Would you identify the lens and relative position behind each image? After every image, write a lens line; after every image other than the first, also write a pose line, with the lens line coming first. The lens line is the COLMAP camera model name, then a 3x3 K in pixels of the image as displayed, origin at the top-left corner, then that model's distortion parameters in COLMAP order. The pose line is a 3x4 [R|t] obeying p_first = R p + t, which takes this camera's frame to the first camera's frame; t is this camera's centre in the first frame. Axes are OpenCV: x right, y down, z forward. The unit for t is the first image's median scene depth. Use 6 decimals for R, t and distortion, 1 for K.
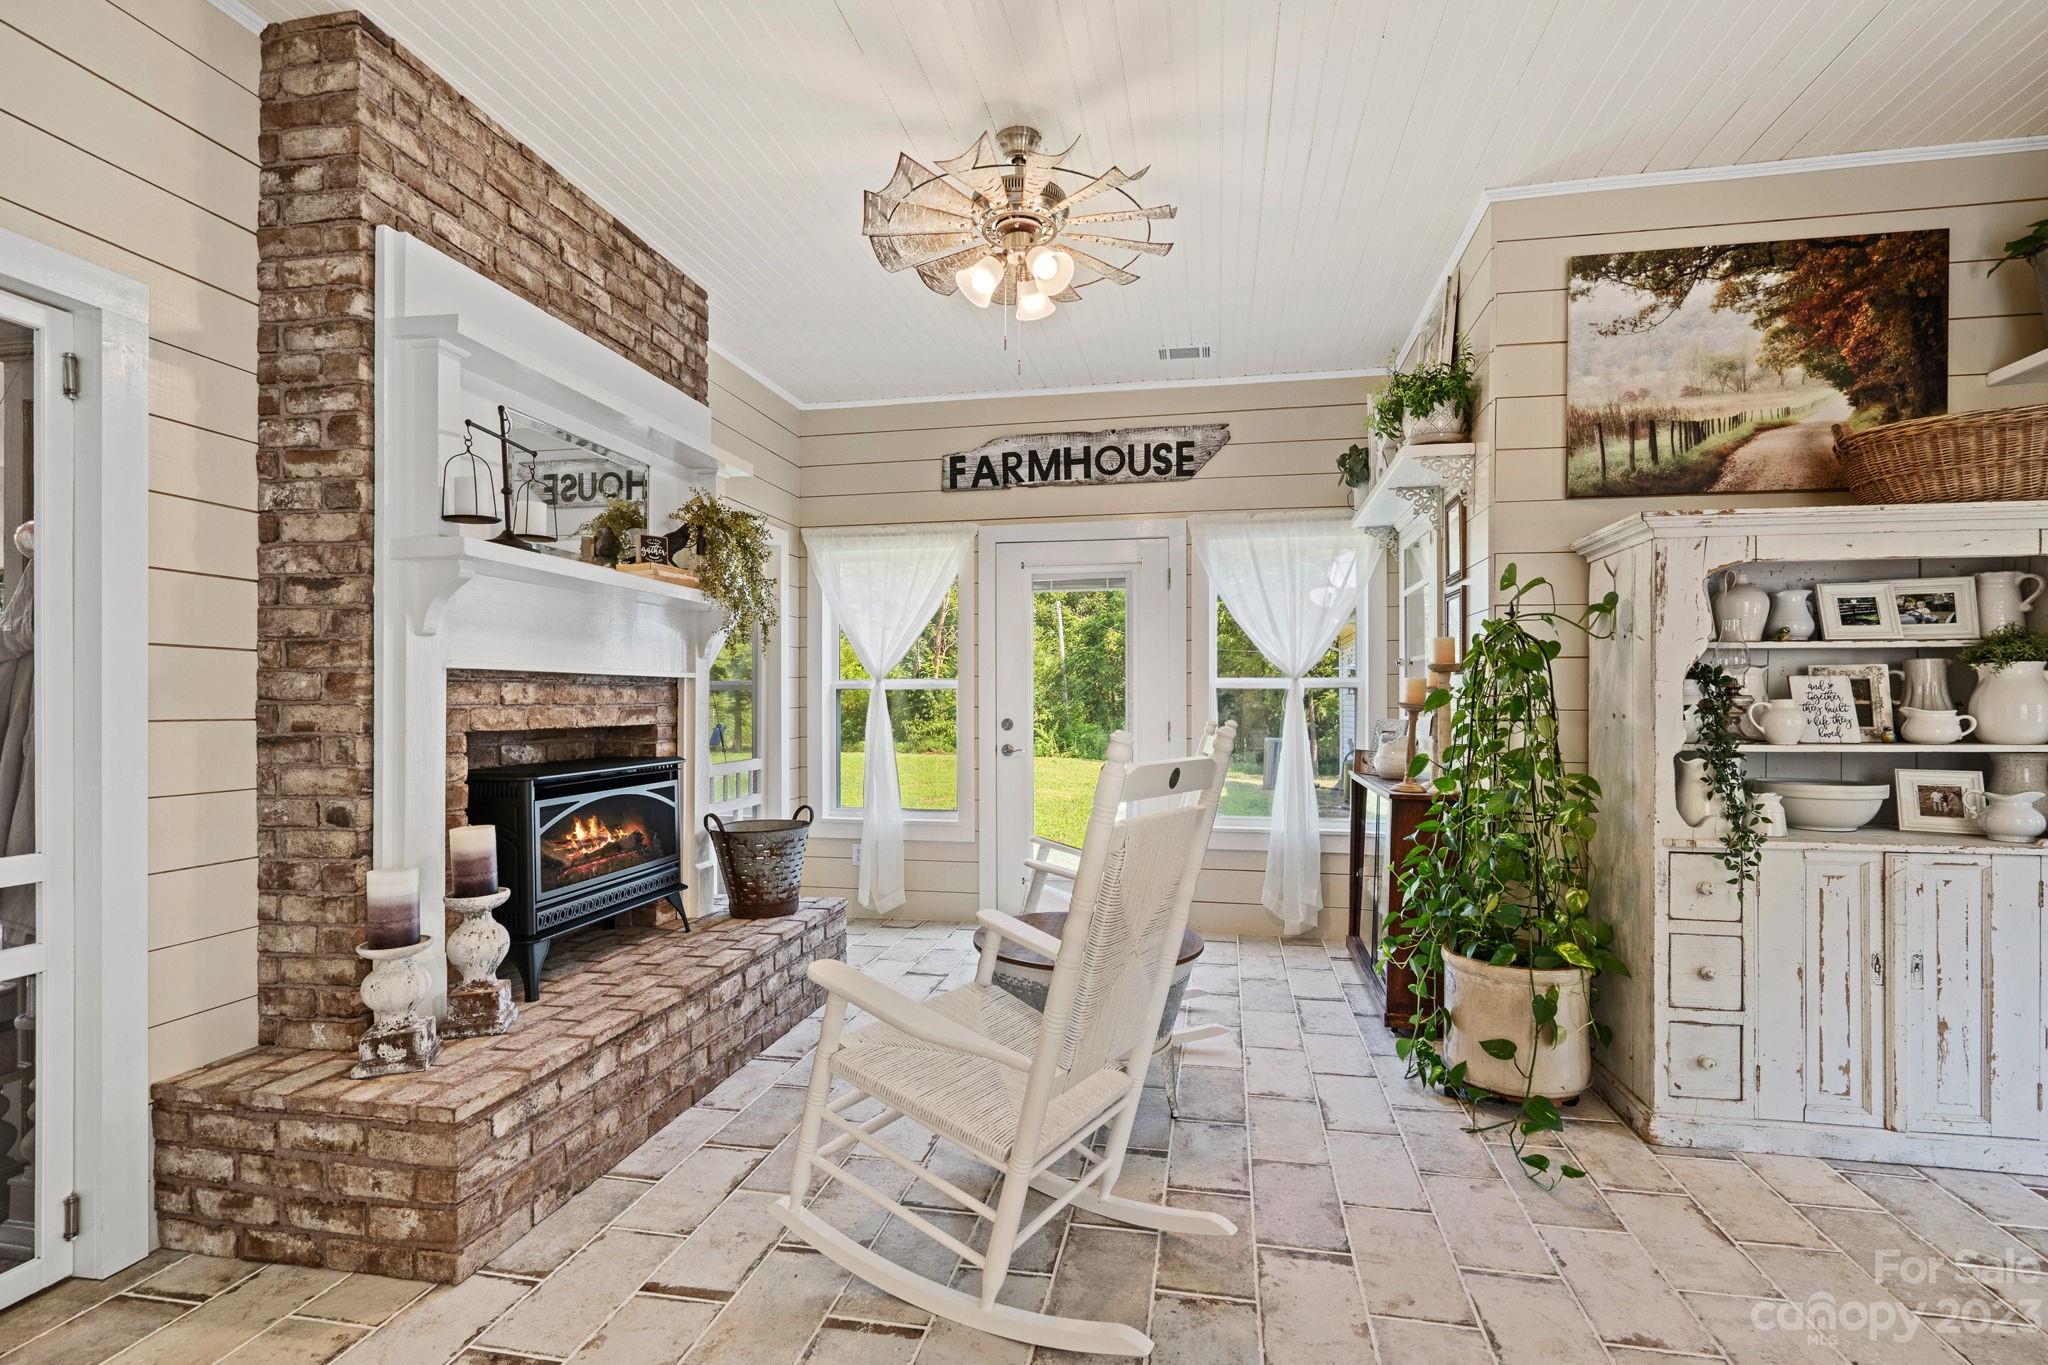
lens RADIAL K [[975.1, 0, 1027.5], [0, 975.1, 701.4], [0, 0, 1]] dist [-0.002656, -0.002142]
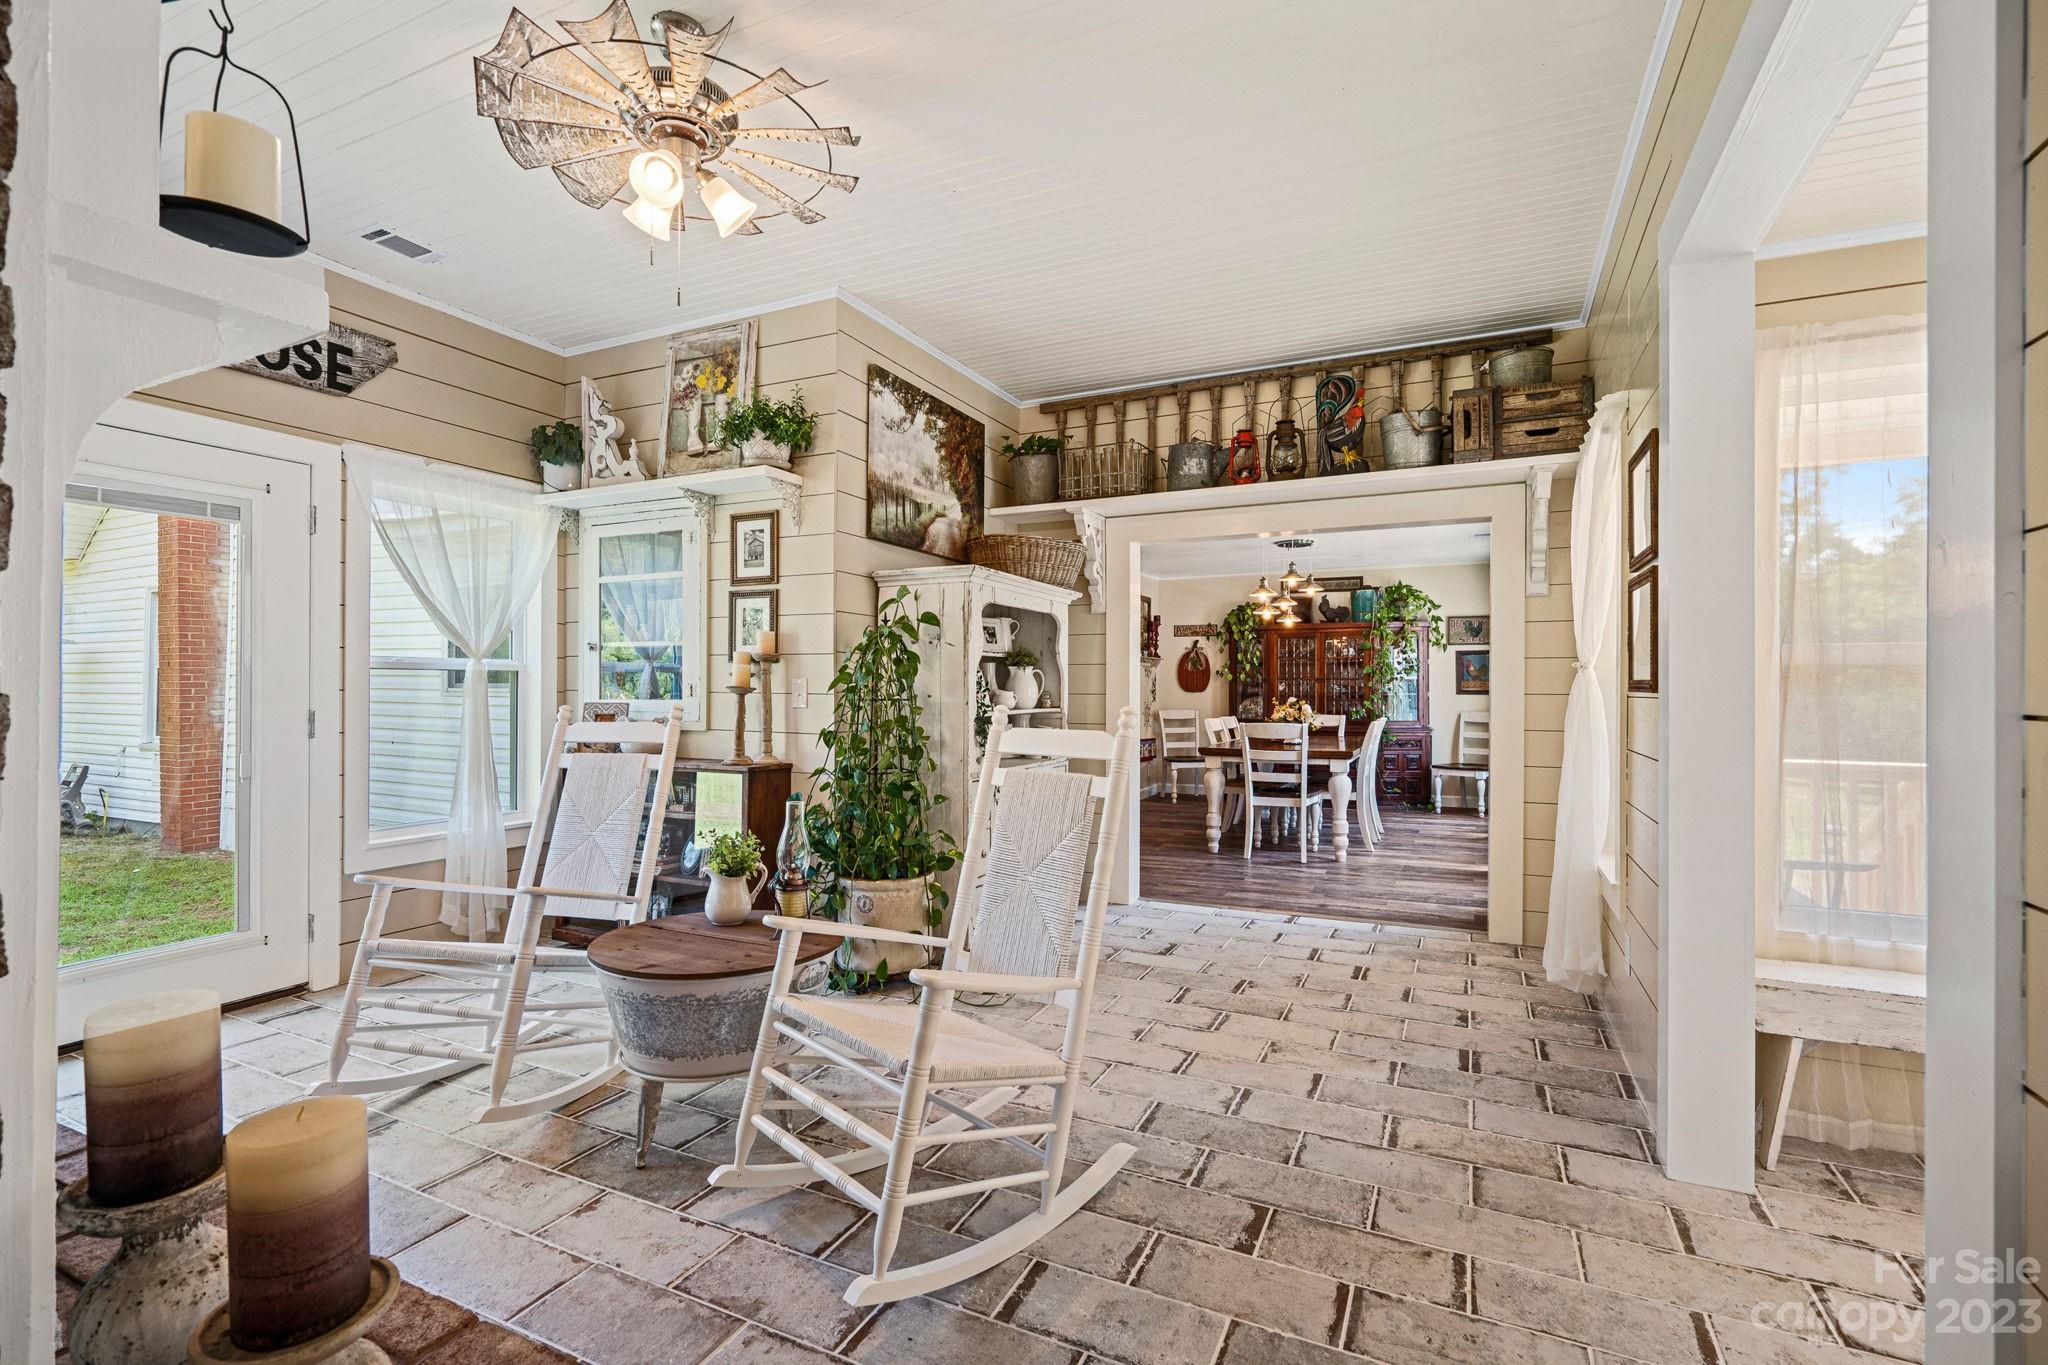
lens RADIAL K [[975.1, 0, 1028.3], [0, 975.1, 682.3], [0, 0, 1]] dist [-0.002656, -0.002142]
pose [[0.214262, 0.005797, 0.976759, -0.763937], [-0.001350, 0.999983, -0.005639, 0.002441], [-0.976775, -0.000110, 0.214266, 0.503917]]
